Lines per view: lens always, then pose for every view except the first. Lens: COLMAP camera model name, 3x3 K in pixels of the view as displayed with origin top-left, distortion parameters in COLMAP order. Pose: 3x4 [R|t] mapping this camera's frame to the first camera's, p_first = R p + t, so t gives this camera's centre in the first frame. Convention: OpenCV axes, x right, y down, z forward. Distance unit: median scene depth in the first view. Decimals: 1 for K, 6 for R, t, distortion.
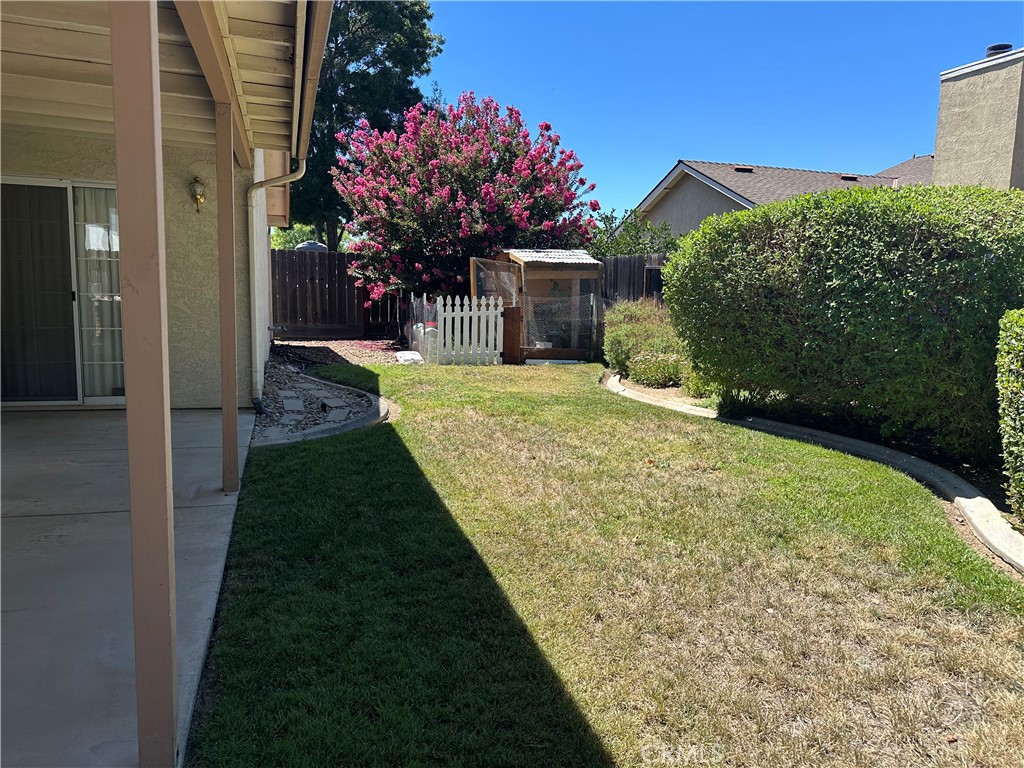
lens RADIAL K [[716.9, 0, 517.0], [0, 716.9, 384.9], [0, 0, 1]] dist [0.134358, -0.162565]
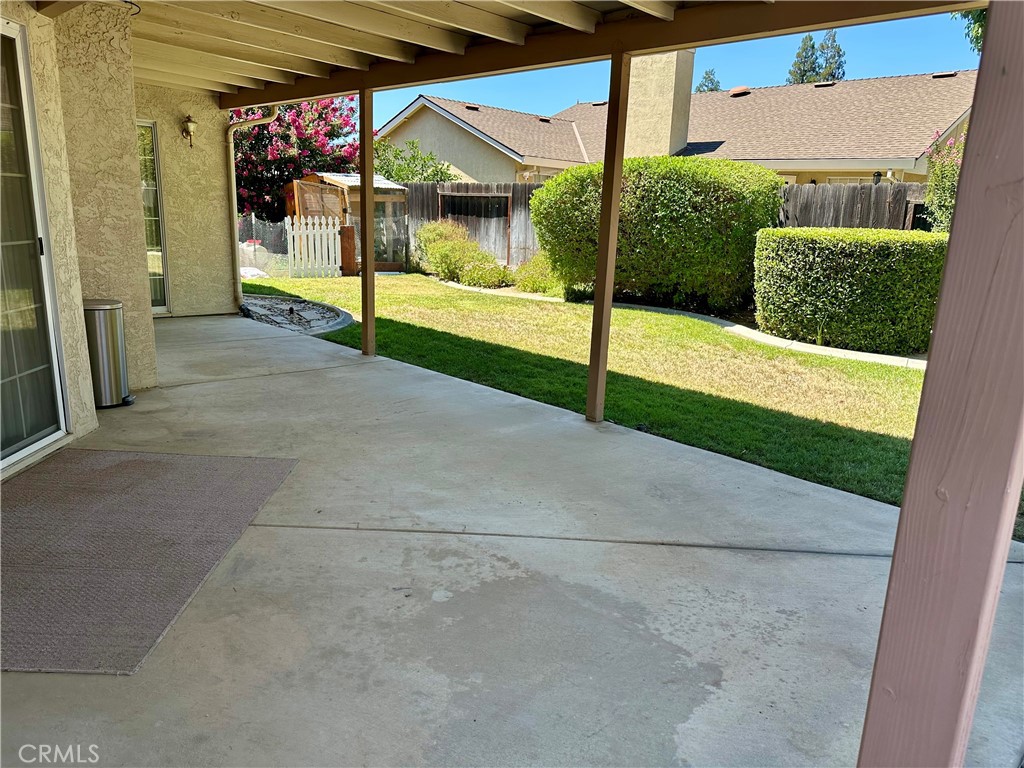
lens RADIAL K [[716.9, 0, 517.0], [0, 716.9, 384.9], [0, 0, 1]] dist [0.134358, -0.162565]
pose [[0.883565, -0.106221, 0.456103, -0.525402], [0.054828, 0.990703, 0.124508, 0.023641], [-0.465088, -0.085004, 0.881174, -0.299584]]
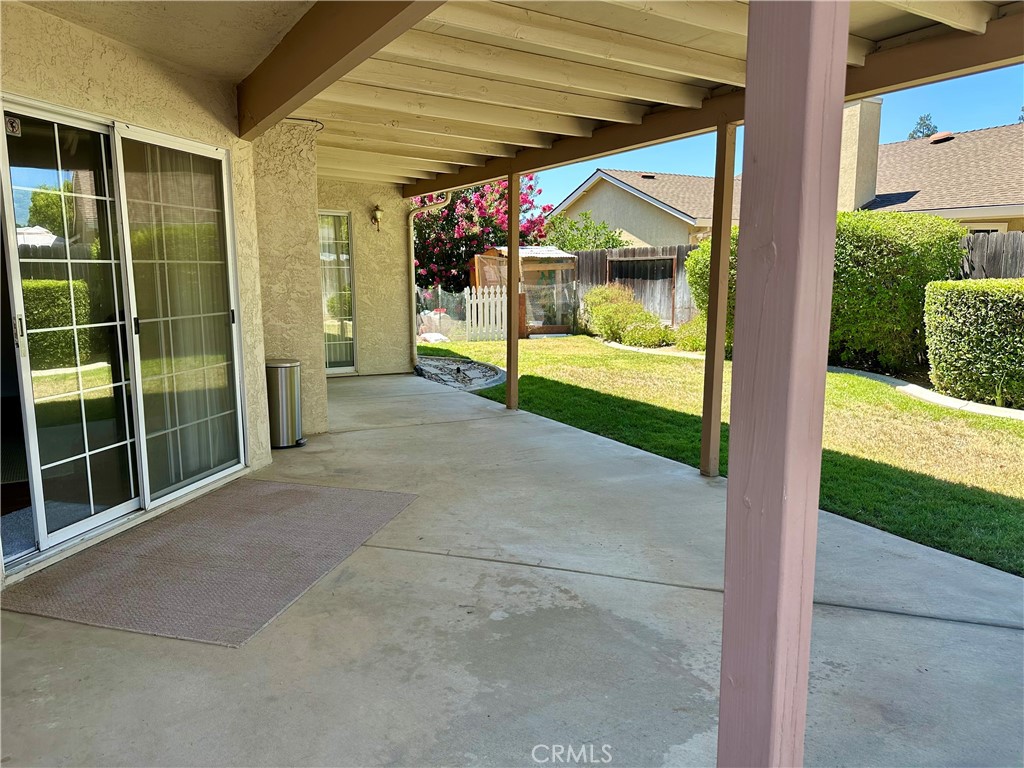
lens RADIAL K [[716.9, 0, 517.0], [0, 716.9, 384.9], [0, 0, 1]] dist [0.134358, -0.162565]
pose [[0.974065, -0.063091, 0.217296, -0.472124], [0.059236, 0.997950, 0.024217, 0.033535], [-0.218378, -0.010717, 0.975805, -0.372280]]
